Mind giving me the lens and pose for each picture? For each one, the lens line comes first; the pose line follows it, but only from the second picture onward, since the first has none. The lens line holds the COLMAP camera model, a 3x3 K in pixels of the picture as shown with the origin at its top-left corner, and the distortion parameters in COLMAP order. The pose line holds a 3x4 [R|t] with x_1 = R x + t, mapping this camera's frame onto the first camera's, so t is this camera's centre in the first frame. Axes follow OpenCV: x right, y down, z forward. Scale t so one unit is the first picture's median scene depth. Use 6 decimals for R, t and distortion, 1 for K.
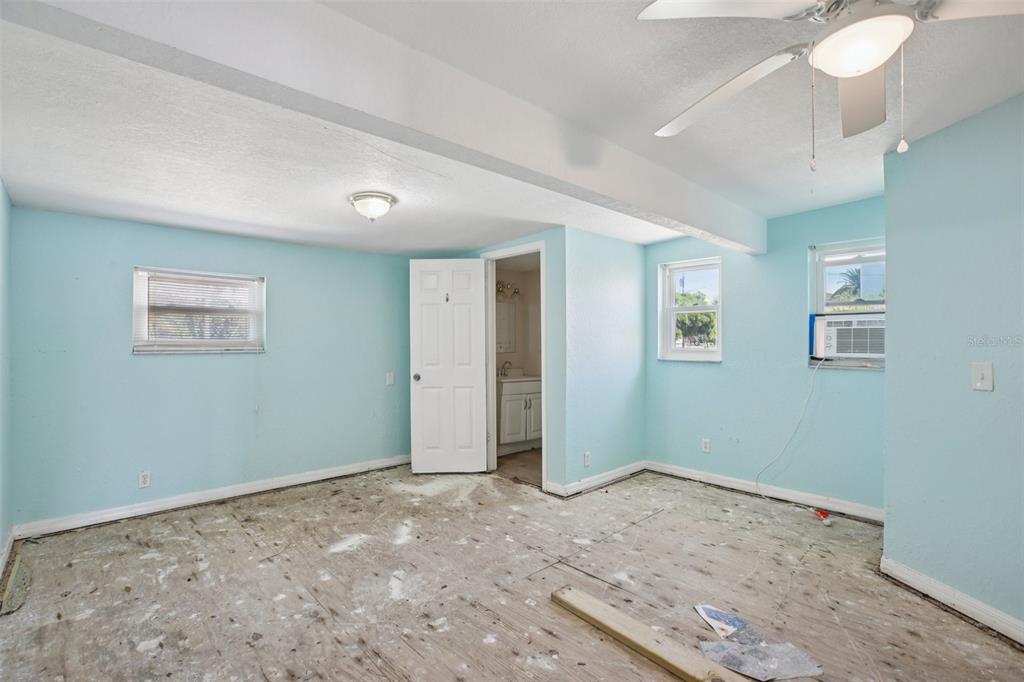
lens RADIAL K [[464.8, 0, 513.1], [0, 464.8, 341.6], [0, 0, 1]] dist [-0.021369, 0.001582]
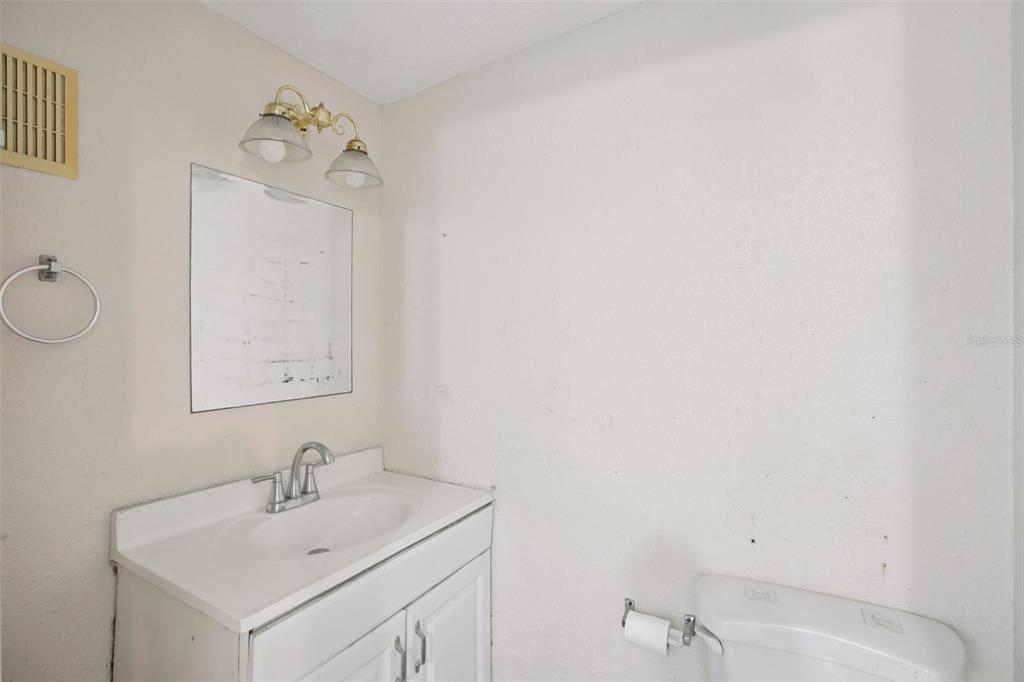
lens RADIAL K [[464.8, 0, 510.4], [0, 464.8, 340.0], [0, 0, 1]] dist [-0.021369, 0.001582]
pose [[0.952213, 0.002797, 0.305421, 0.010044], [-0.004159, 0.999984, 0.003806, -0.010123], [-0.305406, -0.004894, 0.952210, 0.743328]]
